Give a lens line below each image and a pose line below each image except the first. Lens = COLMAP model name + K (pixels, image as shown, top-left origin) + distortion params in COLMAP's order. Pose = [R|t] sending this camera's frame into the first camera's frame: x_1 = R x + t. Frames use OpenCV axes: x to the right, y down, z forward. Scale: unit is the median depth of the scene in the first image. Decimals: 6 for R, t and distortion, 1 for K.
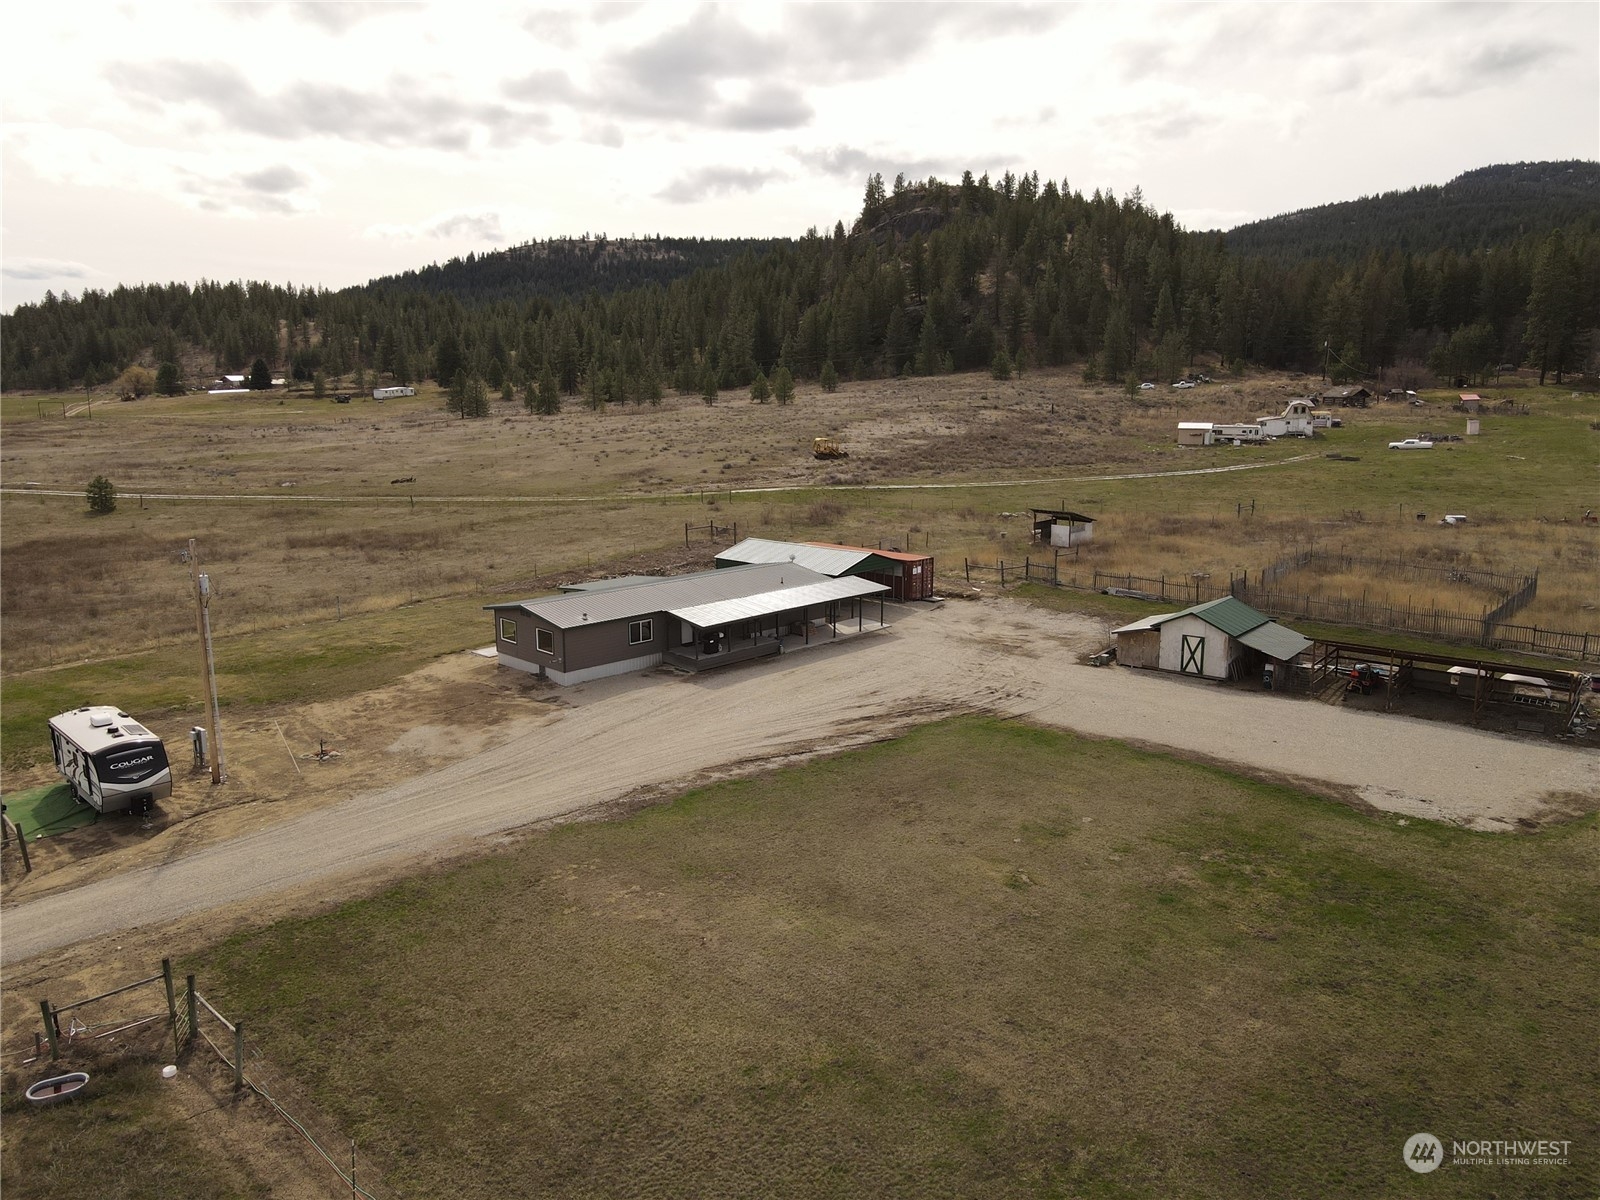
lens RADIAL K [[1149.3, 0, 796.6], [0, 1149.3, 590.9], [0, 0, 1]] dist [0.011495, 0.001721]
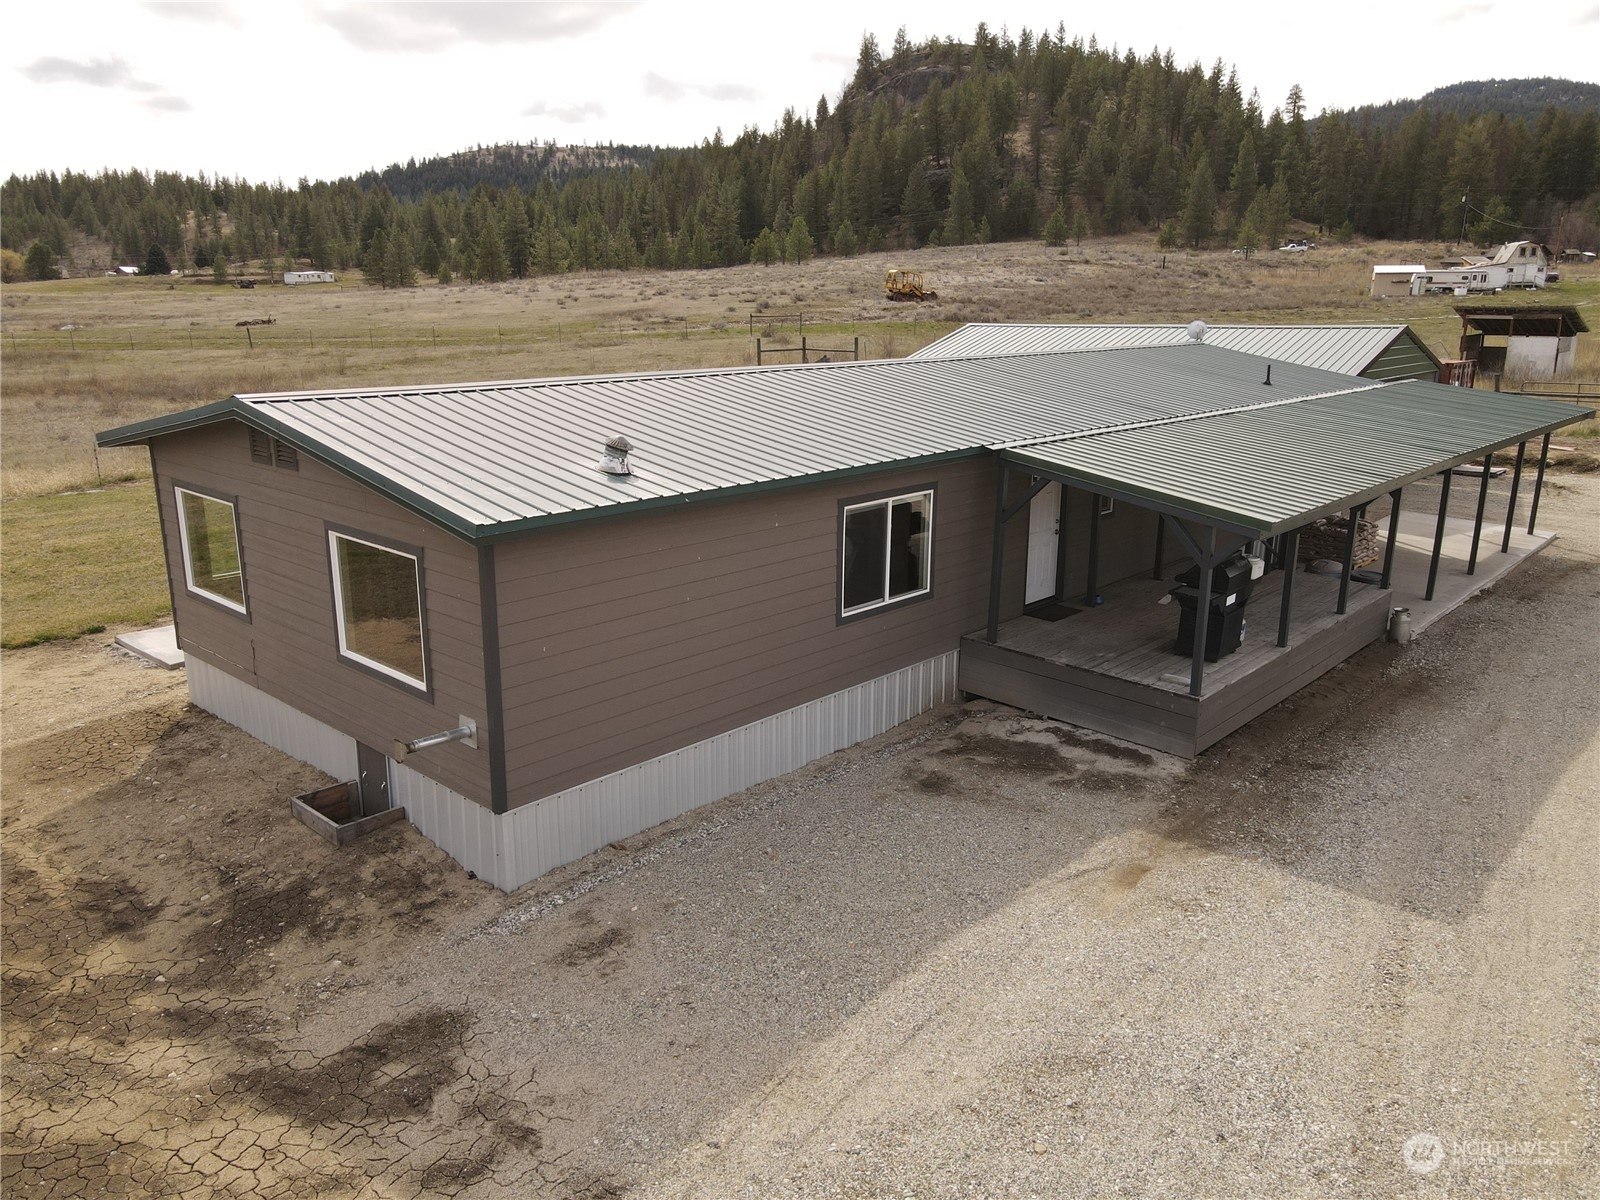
lens RADIAL K [[1149.3, 0, 795.9], [0, 1149.3, 596.1], [0, 0, 1]] dist [0.011495, 0.001721]
pose [[0.999316, -0.004657, 0.036673, -0.035345], [0.002195, 0.997759, 0.066881, 0.006693], [-0.036902, -0.066754, 0.997087, 0.178939]]
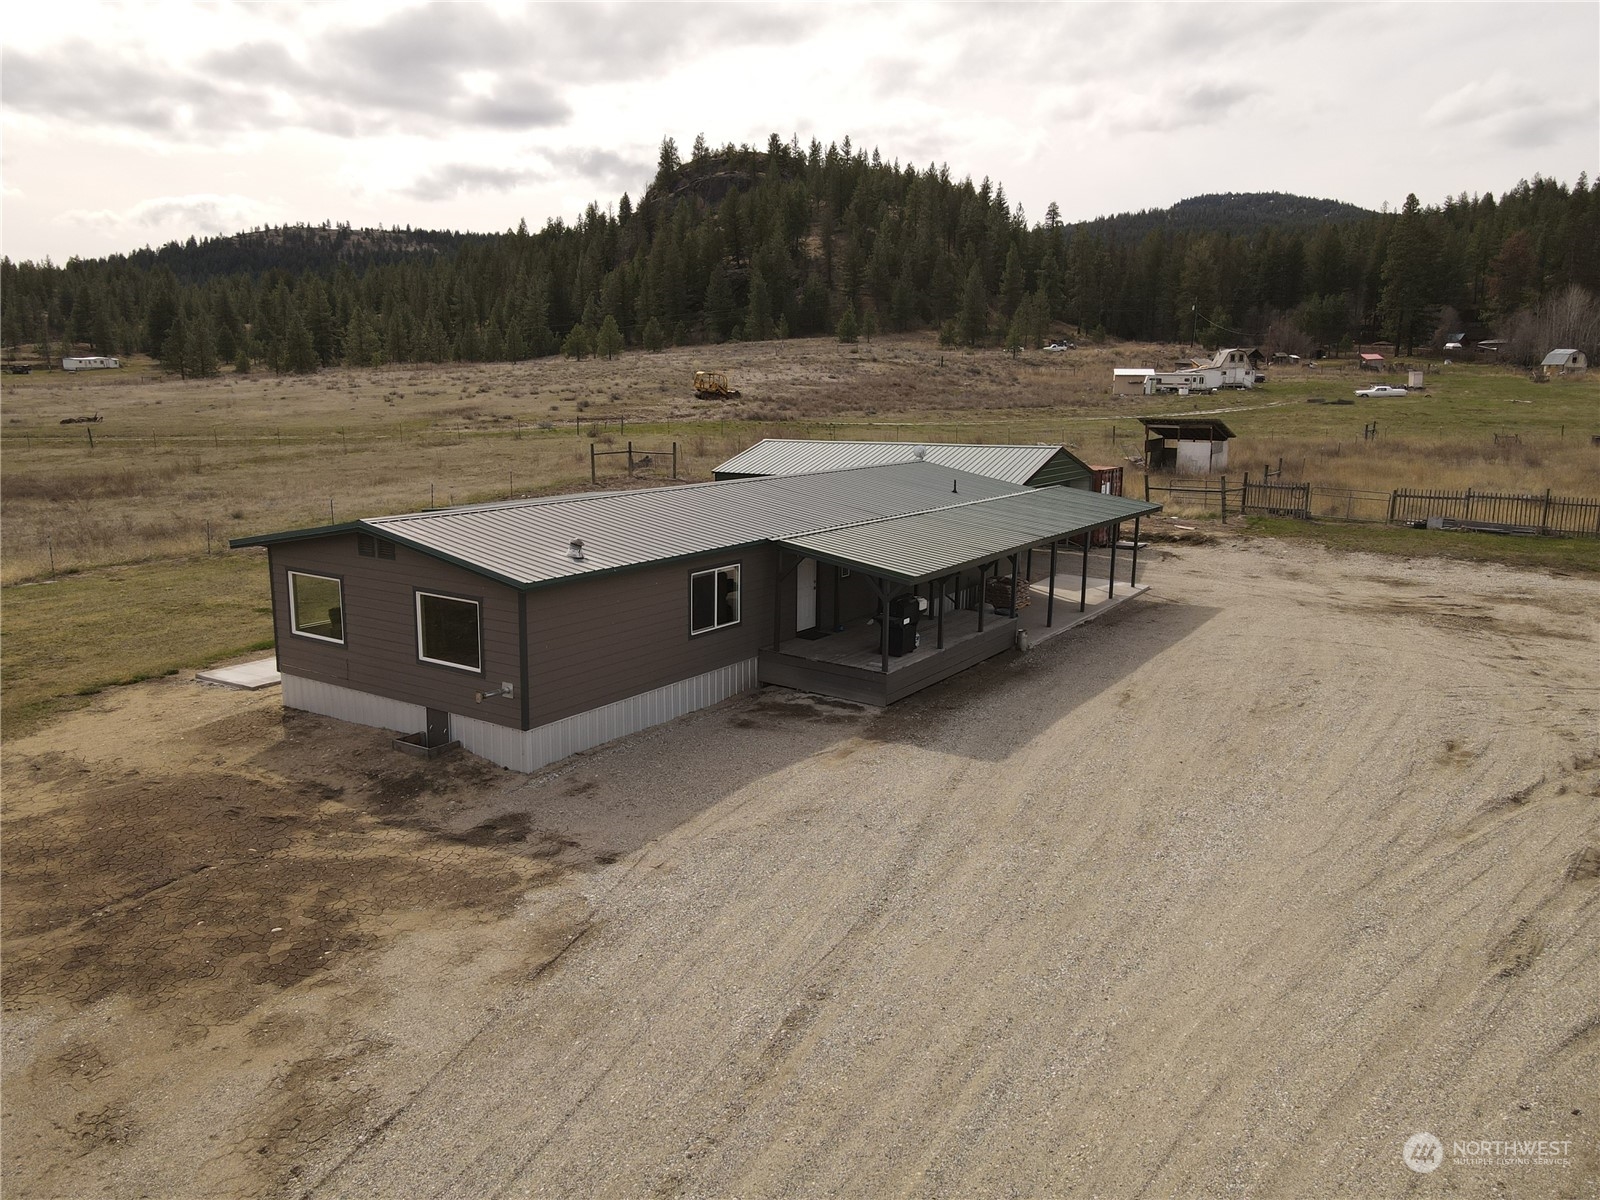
lens RADIAL K [[1149.3, 0, 794.5], [0, 1149.3, 599.8], [0, 0, 1]] dist [0.011495, 0.001721]
pose [[0.979992, -0.027603, 0.197114, -0.040383], [0.027613, 0.999615, 0.002698, 0.007945], [-0.197112, 0.002799, 0.980377, 0.144969]]
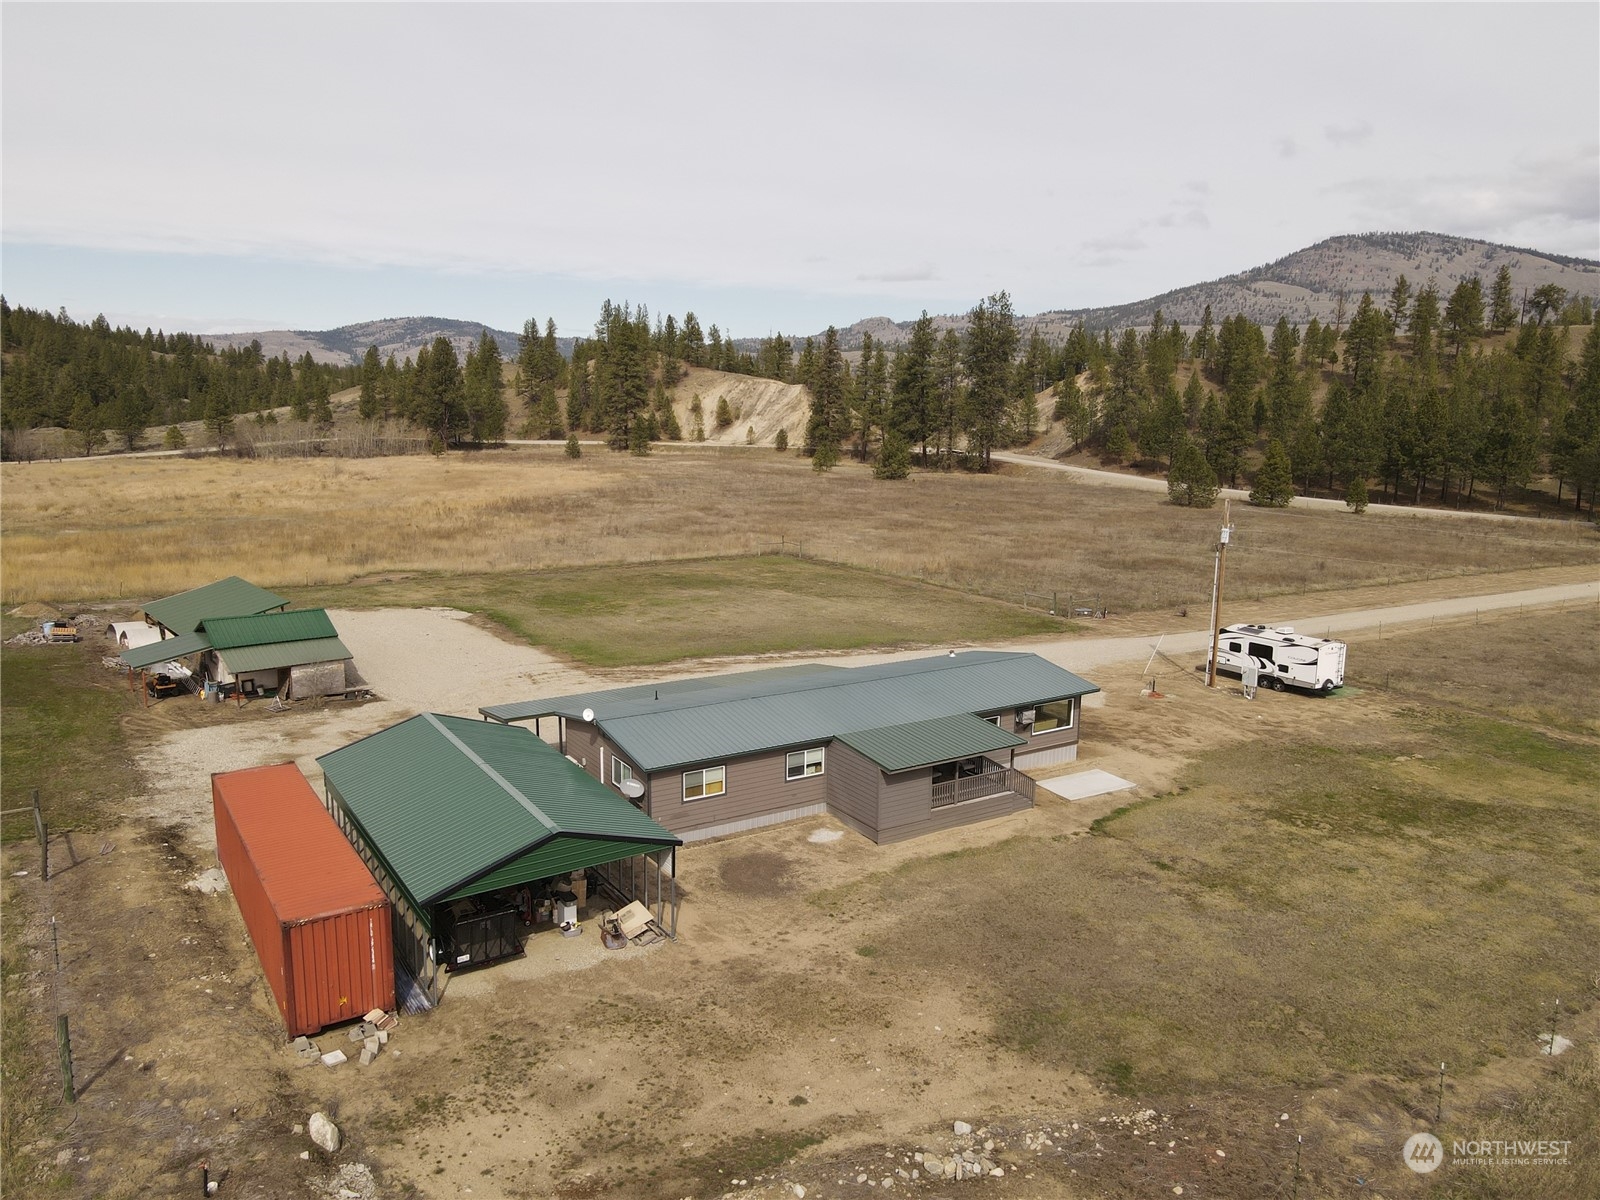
lens RADIAL K [[1149.3, 0, 801.2], [0, 1149.3, 600.3], [0, 0, 1]] dist [0.011495, 0.001721]
pose [[-0.973990, -0.053880, 0.220093, -0.054166], [0.028523, 0.934438, 0.354983, -0.066381], [-0.224789, 0.352028, -0.908596, 0.371057]]
